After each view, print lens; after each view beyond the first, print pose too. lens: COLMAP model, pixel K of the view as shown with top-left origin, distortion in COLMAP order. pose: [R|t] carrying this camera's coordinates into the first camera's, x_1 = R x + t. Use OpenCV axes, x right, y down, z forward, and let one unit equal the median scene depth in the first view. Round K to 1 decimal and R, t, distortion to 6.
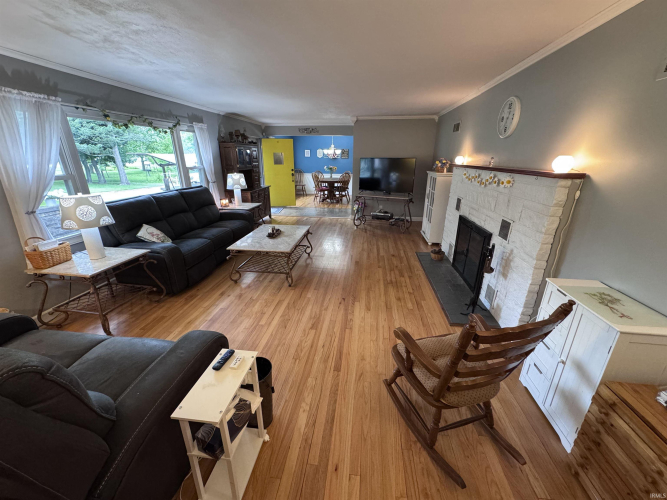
lens RADIAL K [[266.1, 0, 335.7], [0, 266.1, 250.7], [0, 0, 1]] dist [0.000374, 0.000130]
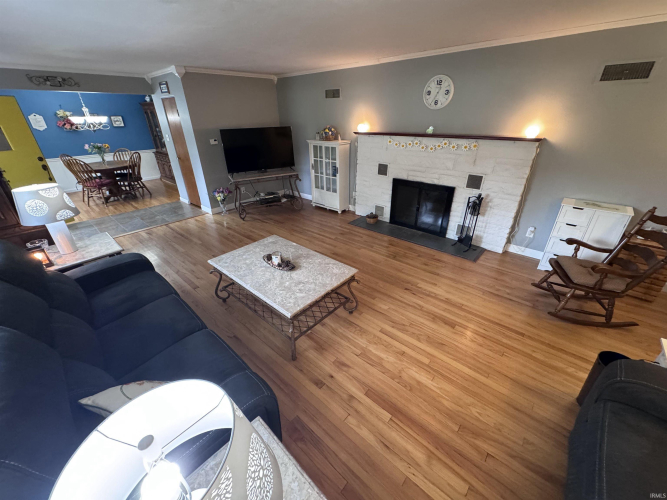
lens RADIAL K [[266.1, 0, 334.7], [0, 266.1, 249.7], [0, 0, 1]] dist [0.000374, 0.000130]
pose [[0.564218, -0.387853, 0.728855, -0.760094], [0.292624, 0.919424, 0.262737, -0.276233], [-0.772029, 0.065040, 0.632250, 0.596111]]
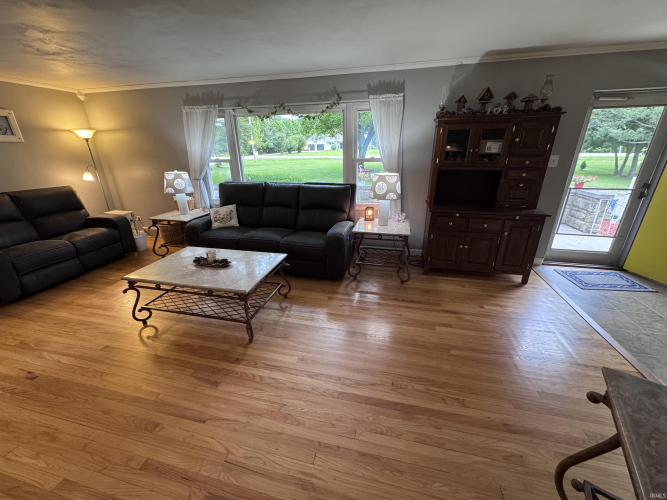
lens RADIAL K [[266.1, 0, 332.8], [0, 266.1, 251.3], [0, 0, 1]] dist [0.000374, 0.000130]
pose [[-0.117764, 0.360265, -0.925387, 0.420444], [-0.322791, 0.867379, 0.378760, -0.540943], [0.939115, 0.343311, 0.014144, 1.561943]]
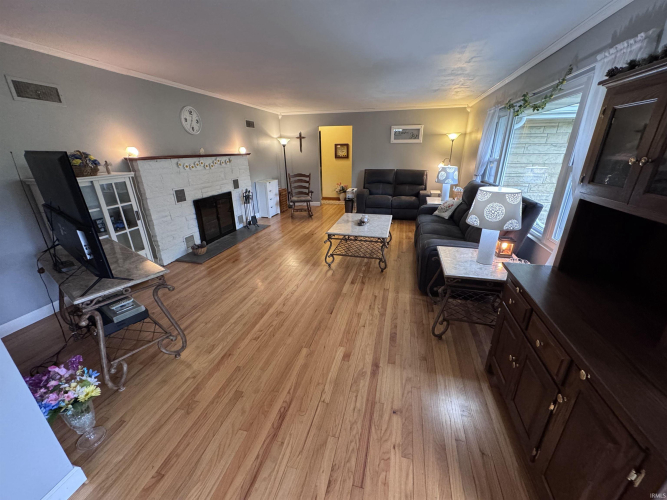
lens RADIAL K [[266.1, 0, 335.3], [0, 266.1, 249.1], [0, 0, 1]] dist [0.000374, 0.000130]
pose [[-0.991928, -0.038772, 0.120726, -0.313443], [0.048583, 0.763233, 0.644294, -0.809428], [-0.117122, 0.644959, -0.755189, 2.304061]]
